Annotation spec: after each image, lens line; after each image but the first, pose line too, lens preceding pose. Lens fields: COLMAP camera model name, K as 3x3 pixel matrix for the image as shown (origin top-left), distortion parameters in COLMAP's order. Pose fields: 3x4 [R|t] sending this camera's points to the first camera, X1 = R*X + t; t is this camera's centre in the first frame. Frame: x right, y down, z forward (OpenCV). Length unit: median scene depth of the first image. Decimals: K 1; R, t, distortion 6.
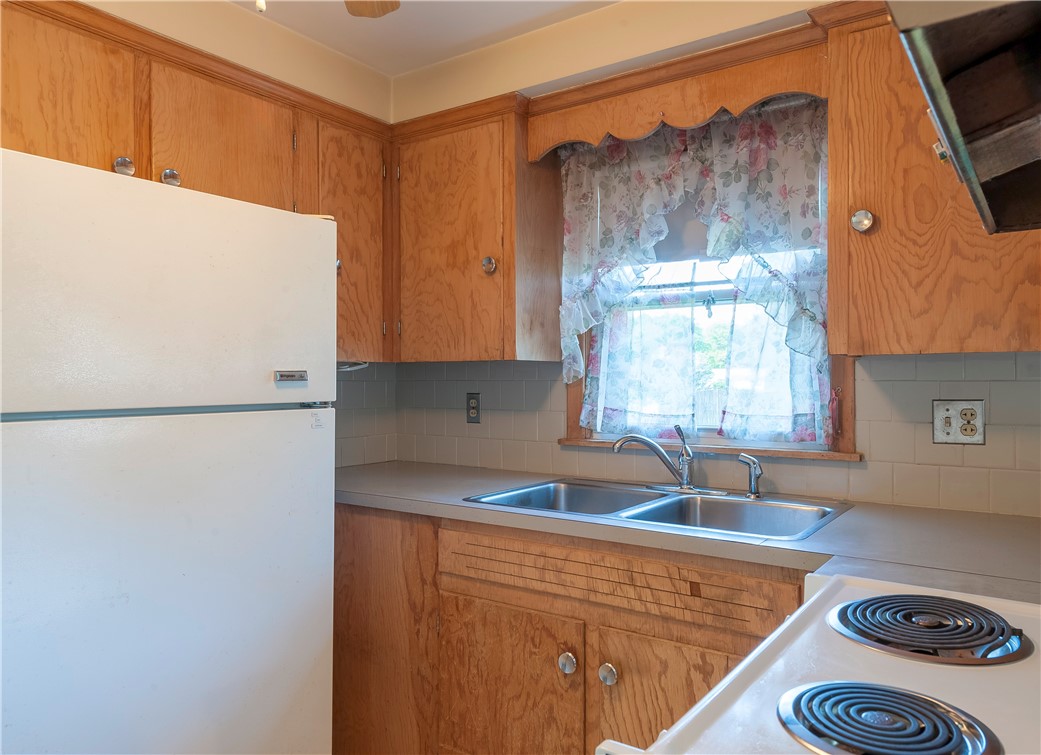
lens RADIAL K [[615.8, 0, 520.8], [0, 615.8, 378.9], [0, 0, 1]] dist [0.008255, 0.000681]
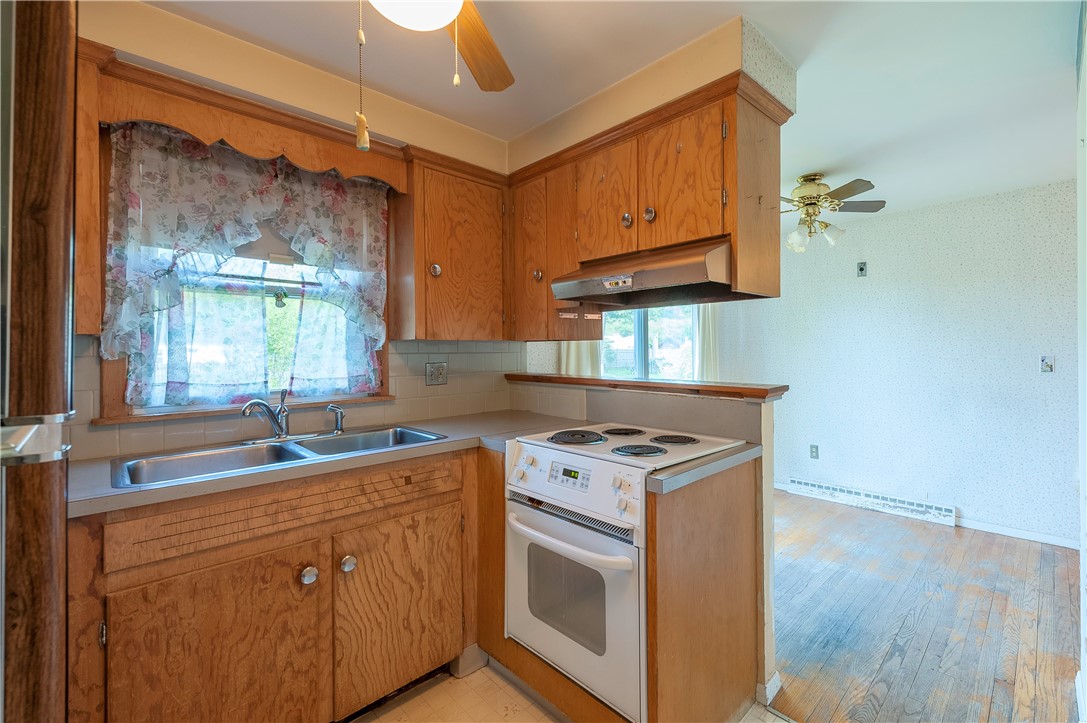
lens RADIAL K [[470.1, 0, 543.7], [0, 470.1, 350.2], [0, 0, 1]] dist [-0.003104, -0.000215]
pose [[0.294060, -0.001769, 0.955785, -0.589632], [0.006066, 0.999982, -0.000016, -0.004276], [-0.955768, 0.005802, 0.294065, 0.201459]]
